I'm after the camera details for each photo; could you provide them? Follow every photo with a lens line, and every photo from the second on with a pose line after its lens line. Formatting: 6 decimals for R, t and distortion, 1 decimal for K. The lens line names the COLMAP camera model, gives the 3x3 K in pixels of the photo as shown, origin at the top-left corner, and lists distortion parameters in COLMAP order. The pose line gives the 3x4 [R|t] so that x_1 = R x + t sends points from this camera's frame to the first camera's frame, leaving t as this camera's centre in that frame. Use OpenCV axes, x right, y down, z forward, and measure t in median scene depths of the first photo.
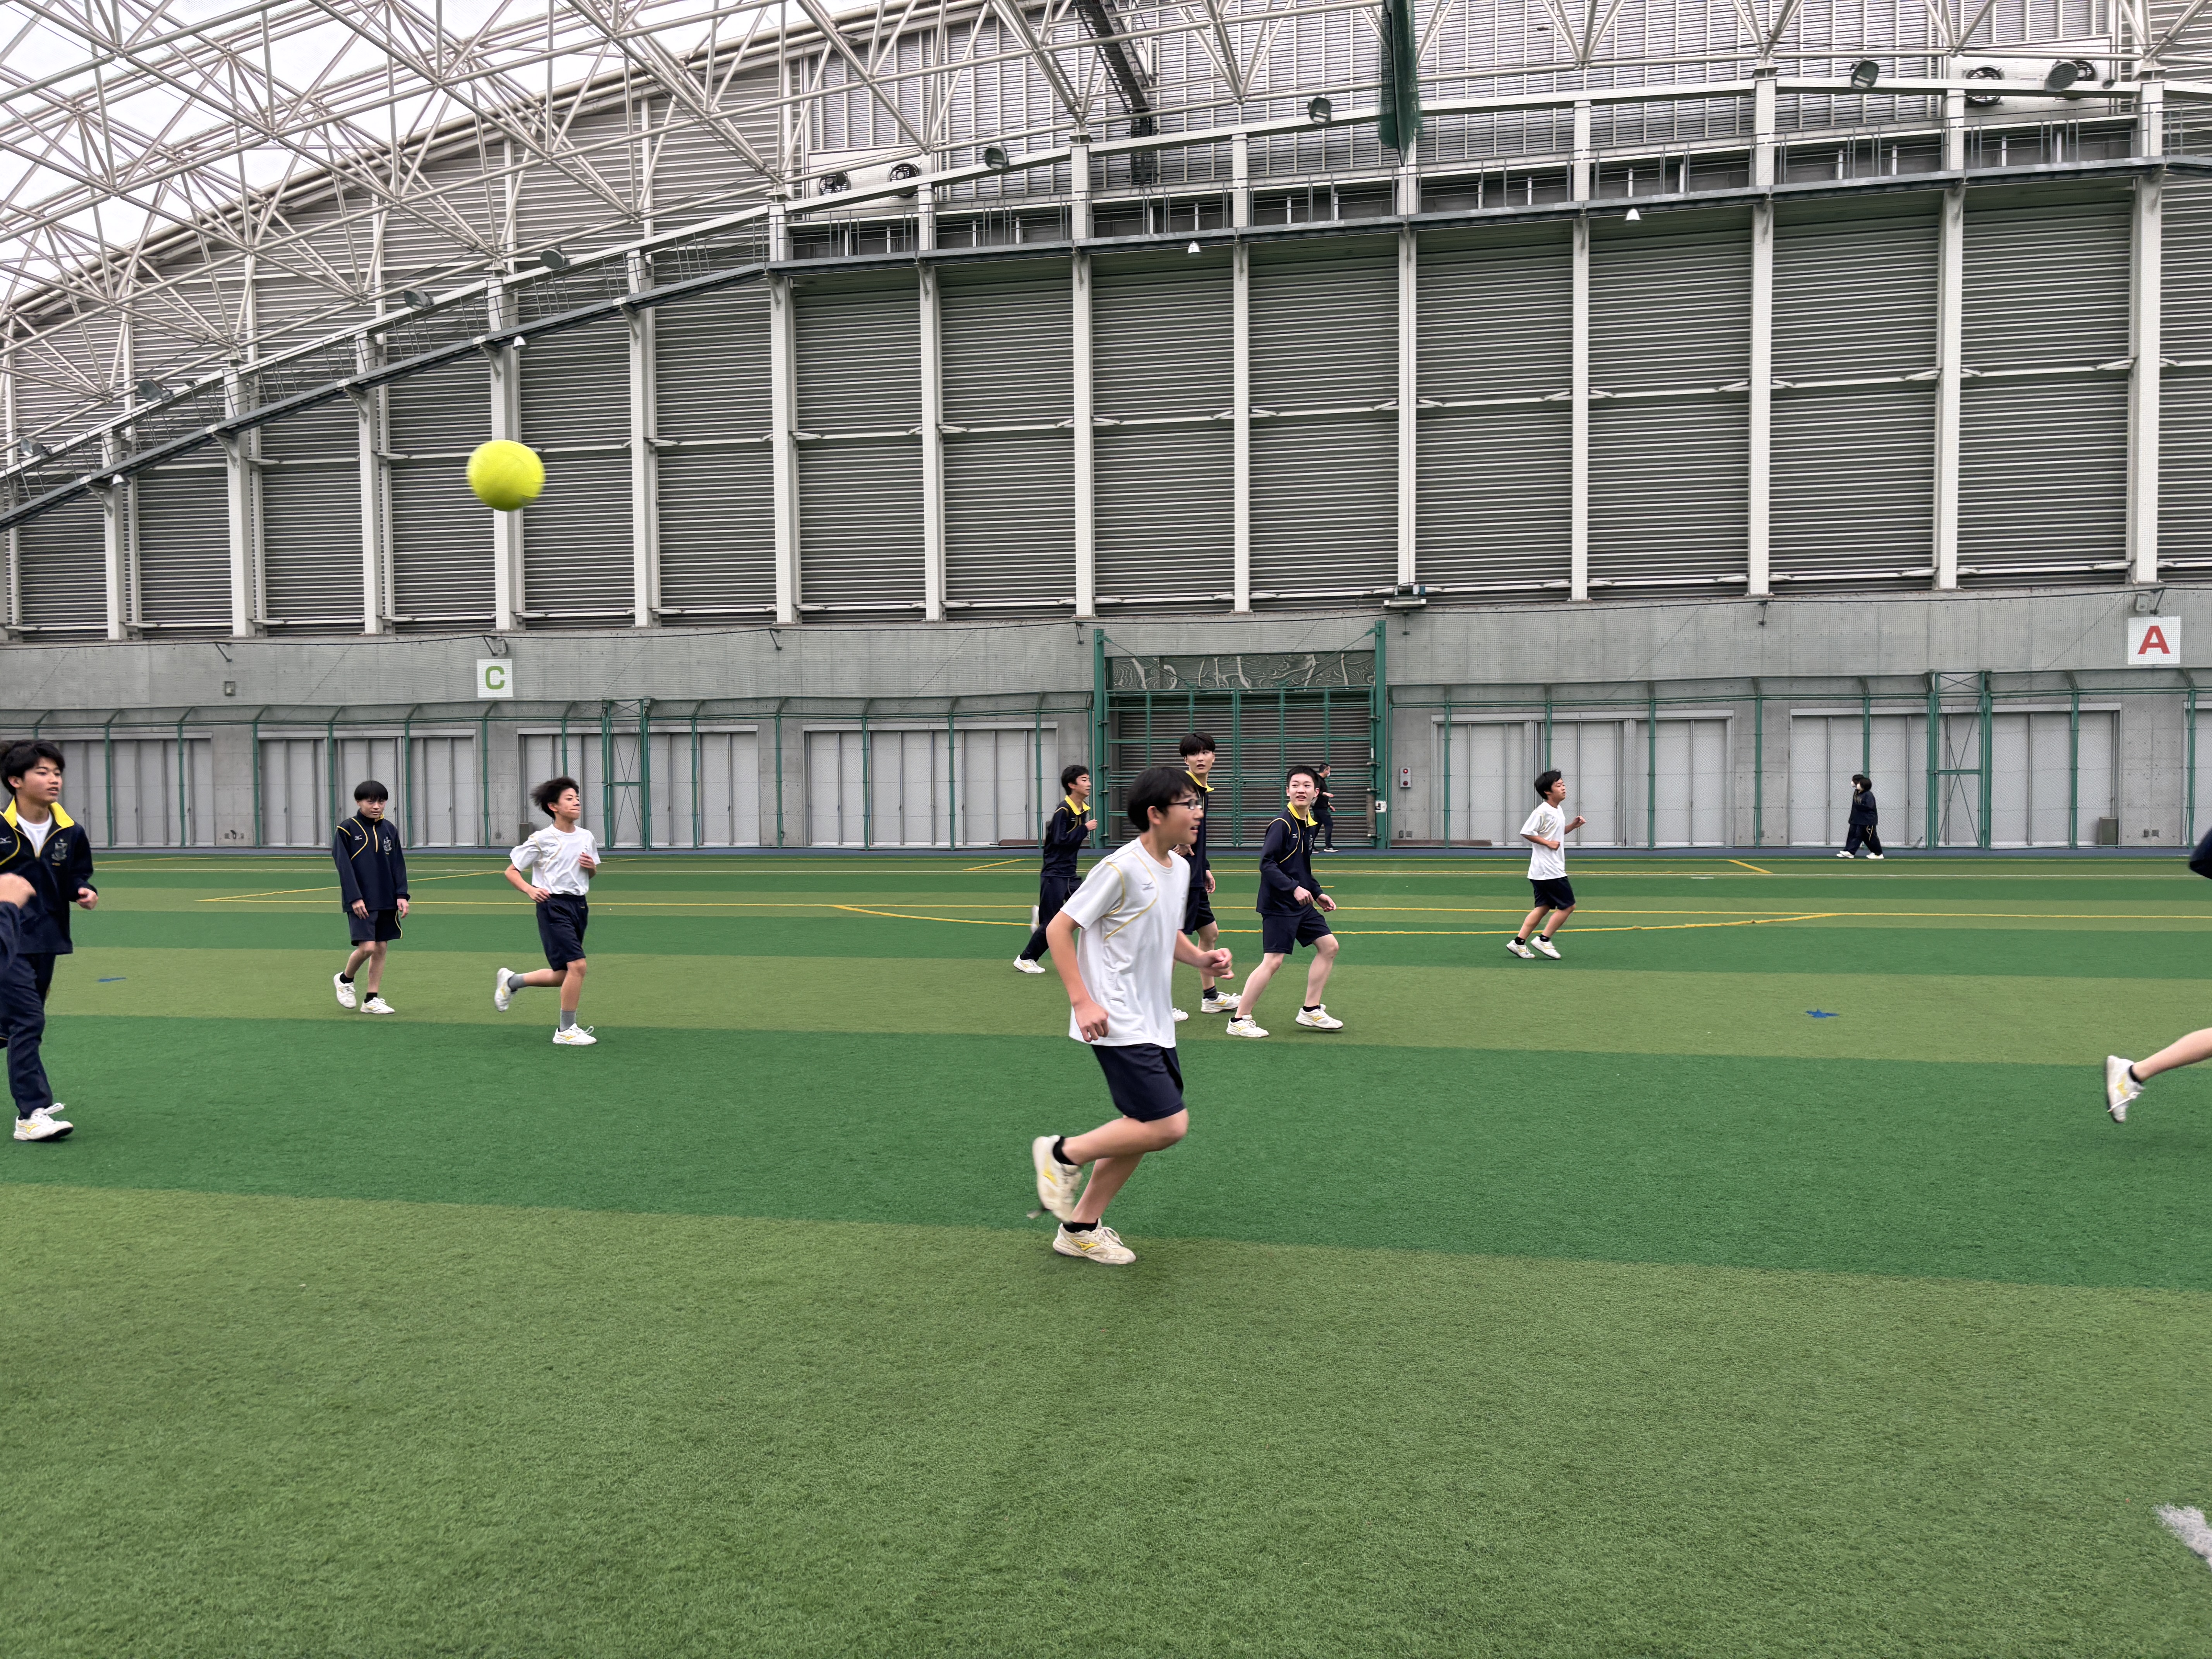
lens RADIAL K [[2356.5, 0, 1096.8], [0, 2356.5, 843.9], [0, 0, 1]] dist [0.085094, 0.000000]
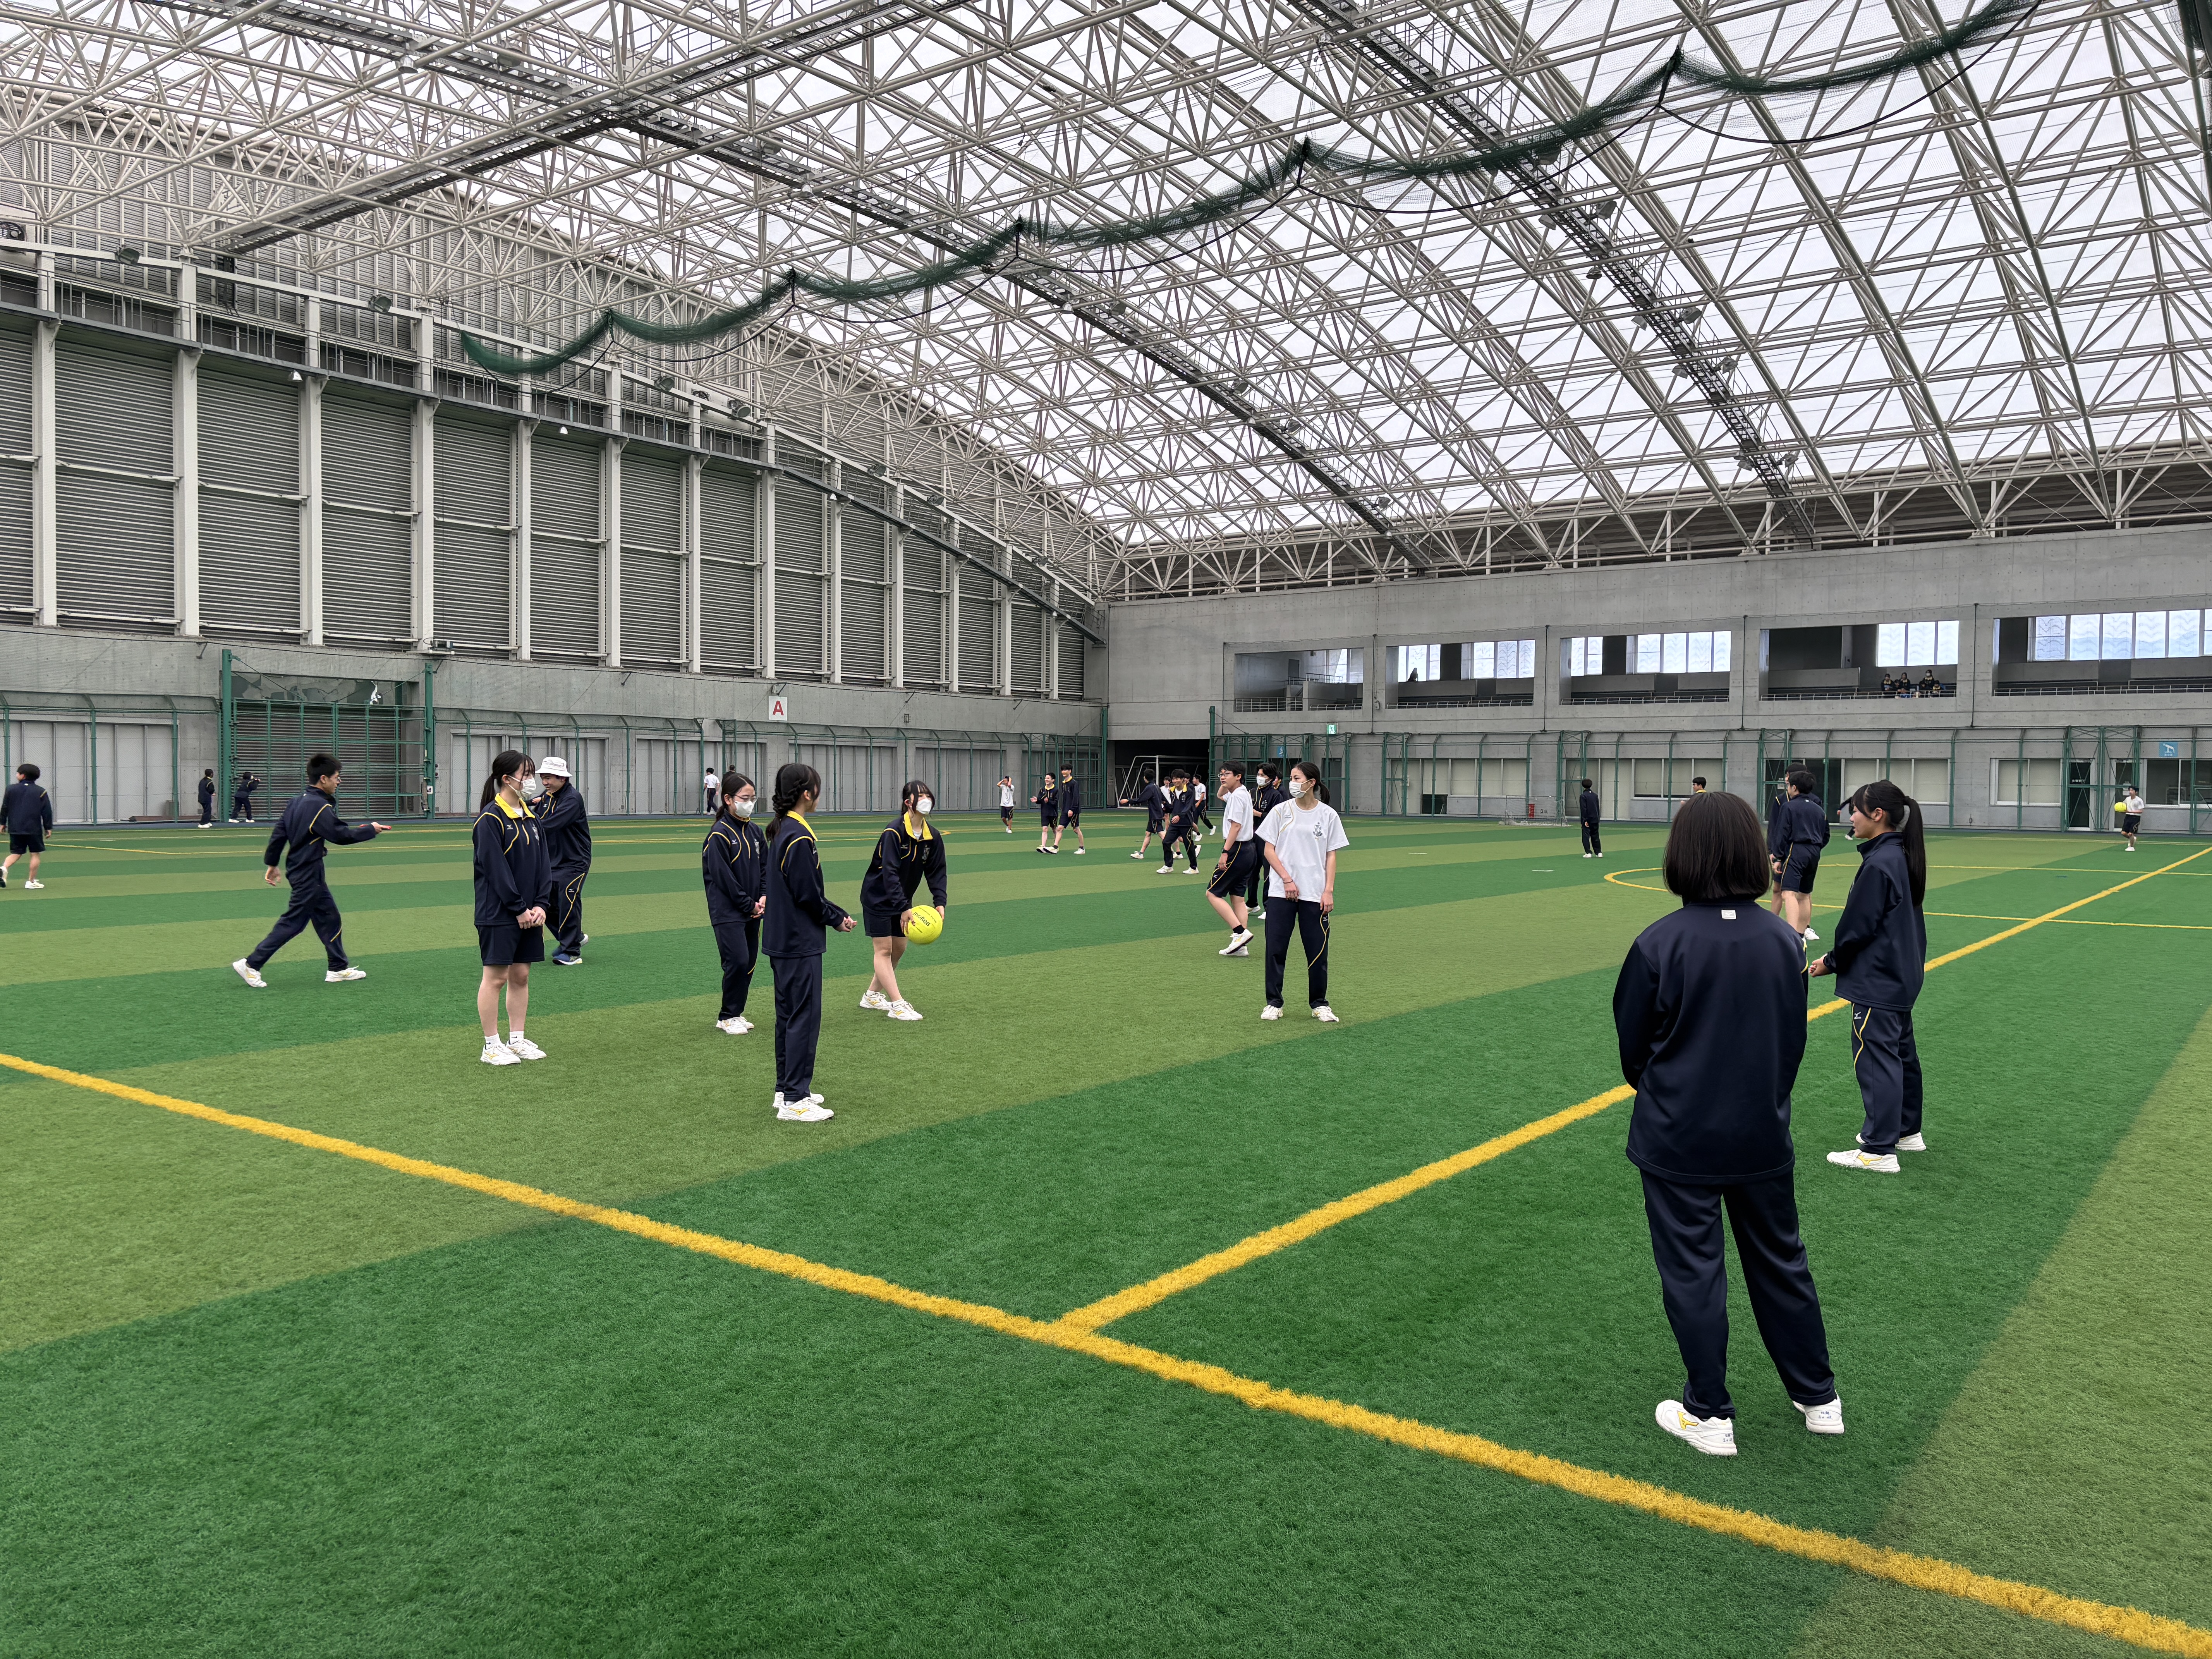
lens RADIAL K [[1709.9, 0, 1101.4], [0, 1709.9, 810.9], [0, 0, 1]] dist [0.057640, -0.034883]
pose [[0.364419, -0.005594, 0.931218, -0.666900], [0.011569, 0.999932, 0.001480, 0.000278], [-0.931163, 0.010234, 0.364459, 0.207887]]
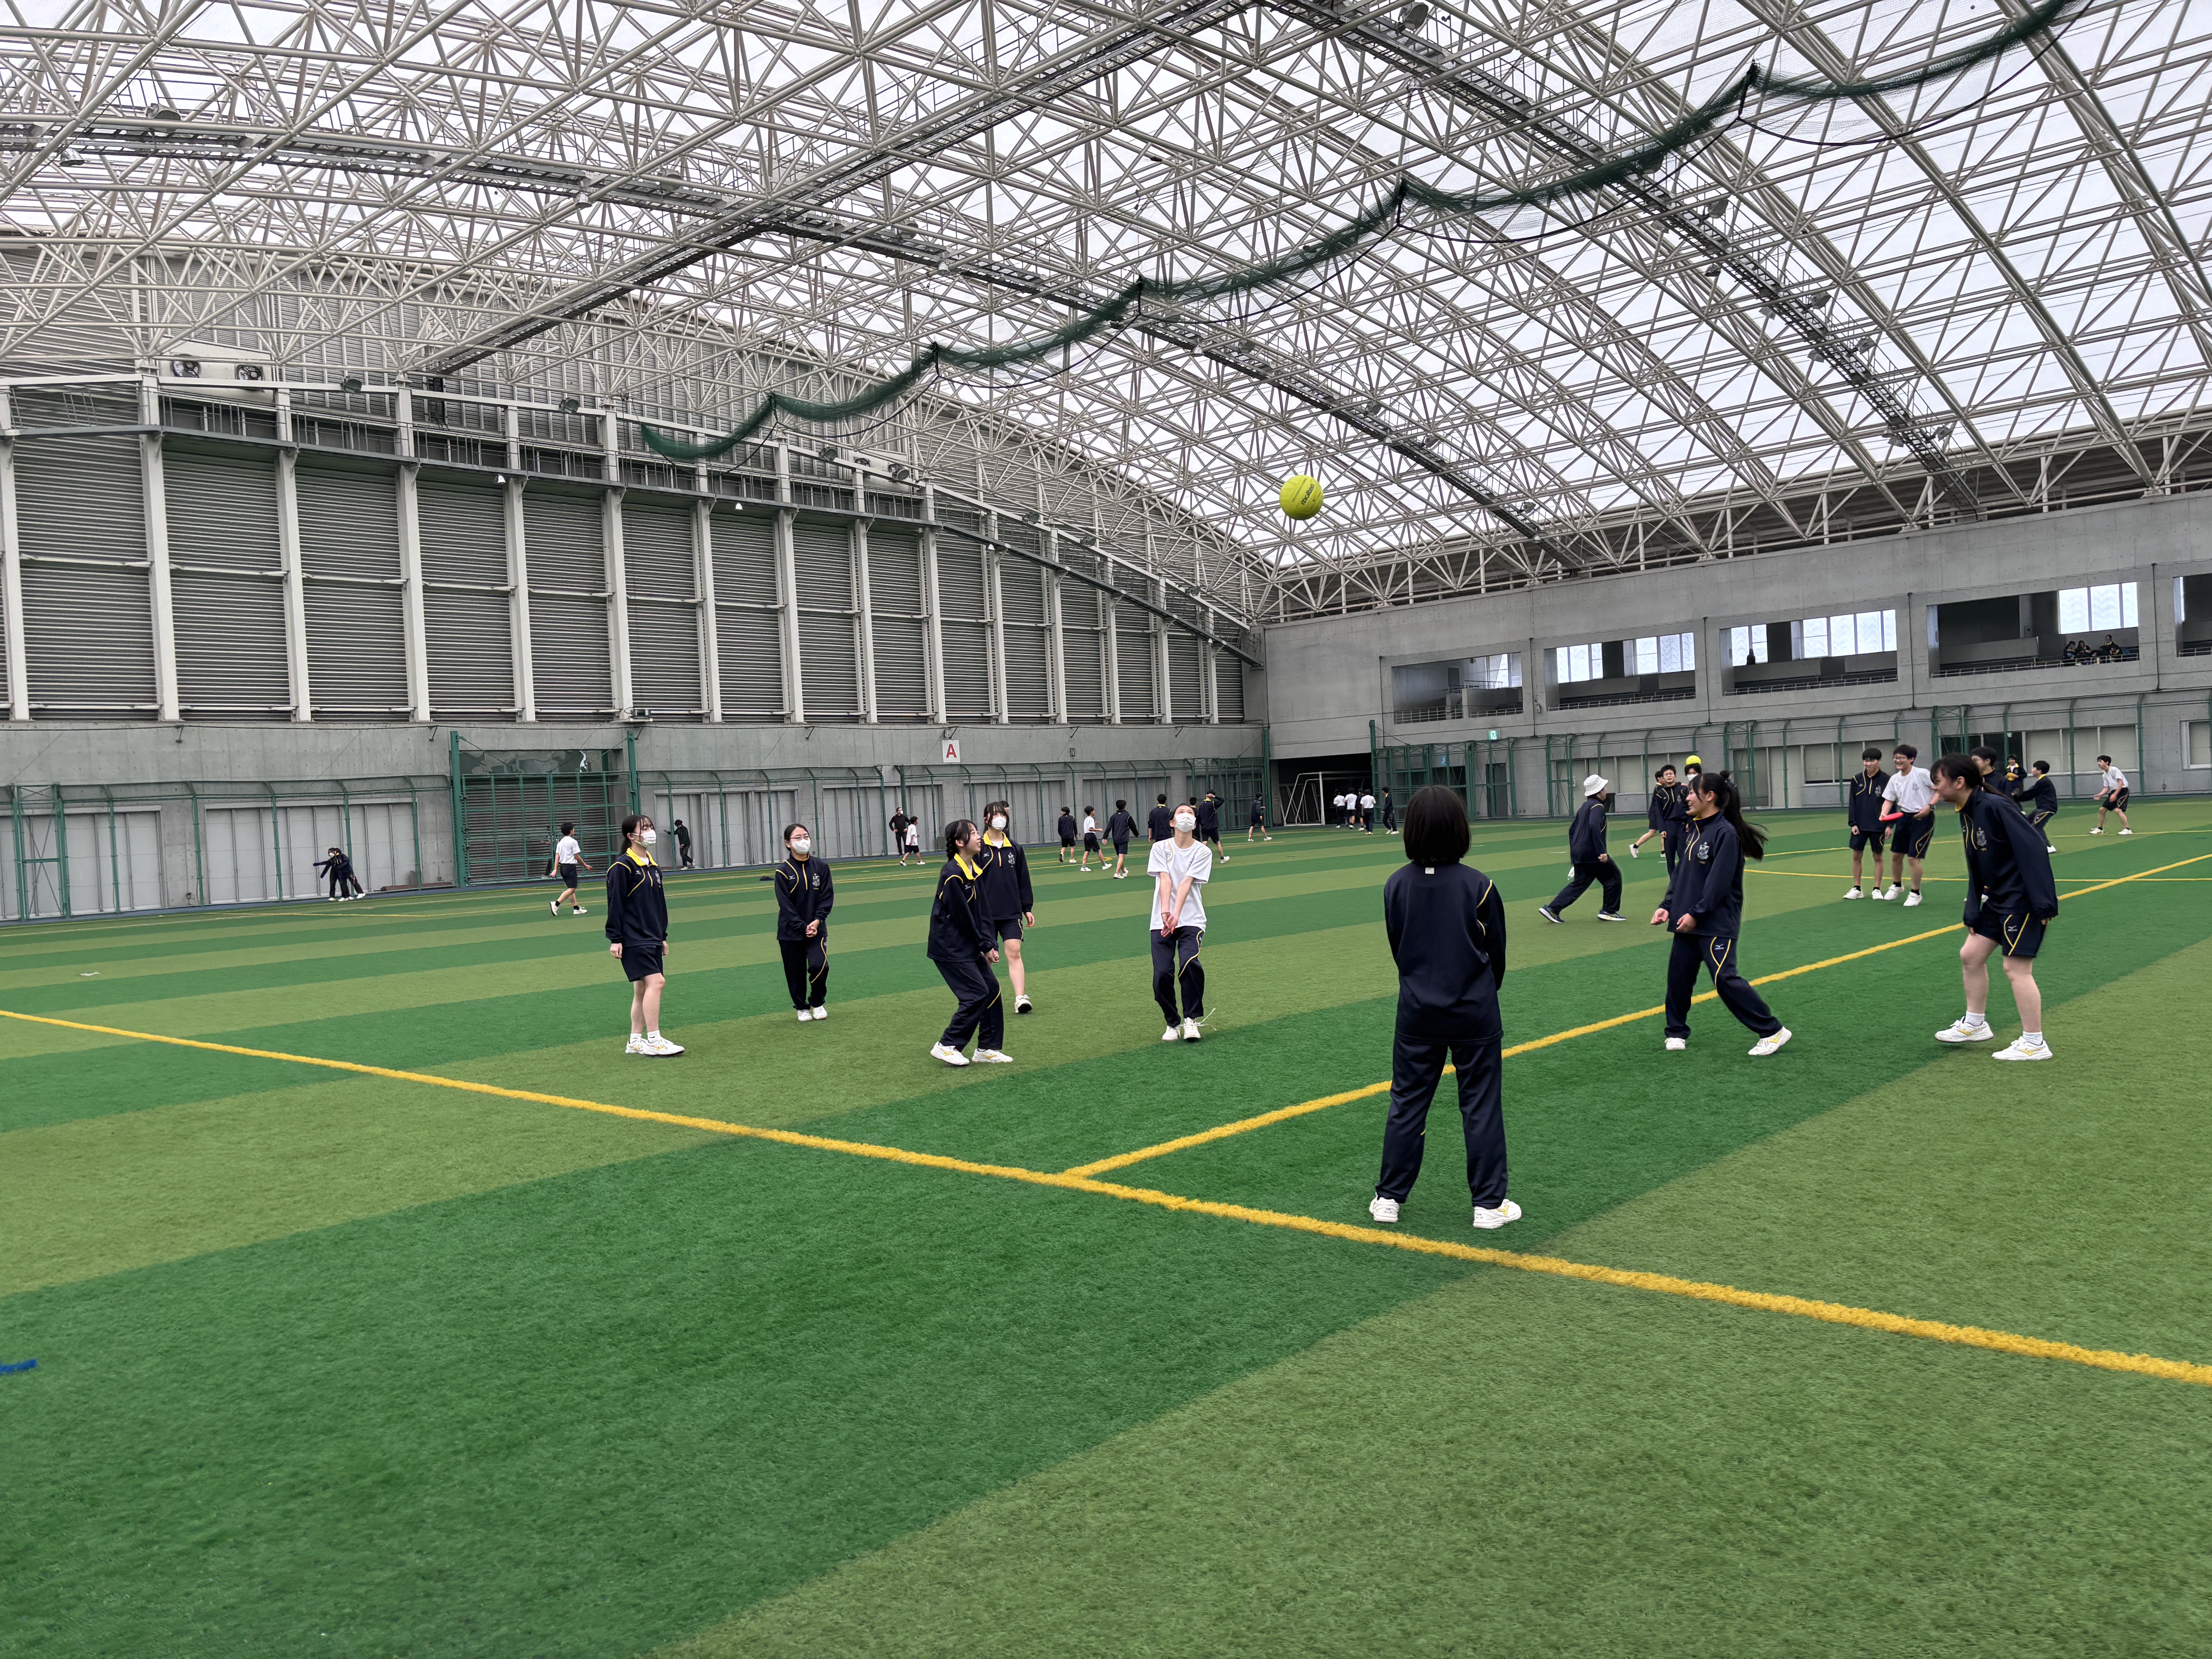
lens RADIAL K [[1709.9, 0, 1104.0], [0, 1709.9, 827.8], [0, 0, 1]] dist [0.057640, -0.034883]
pose [[0.460981, -0.026349, 0.887018, -0.699608], [0.071531, 0.997410, -0.007546, 0.001692], [-0.884522, 0.066928, 0.461672, 0.177005]]
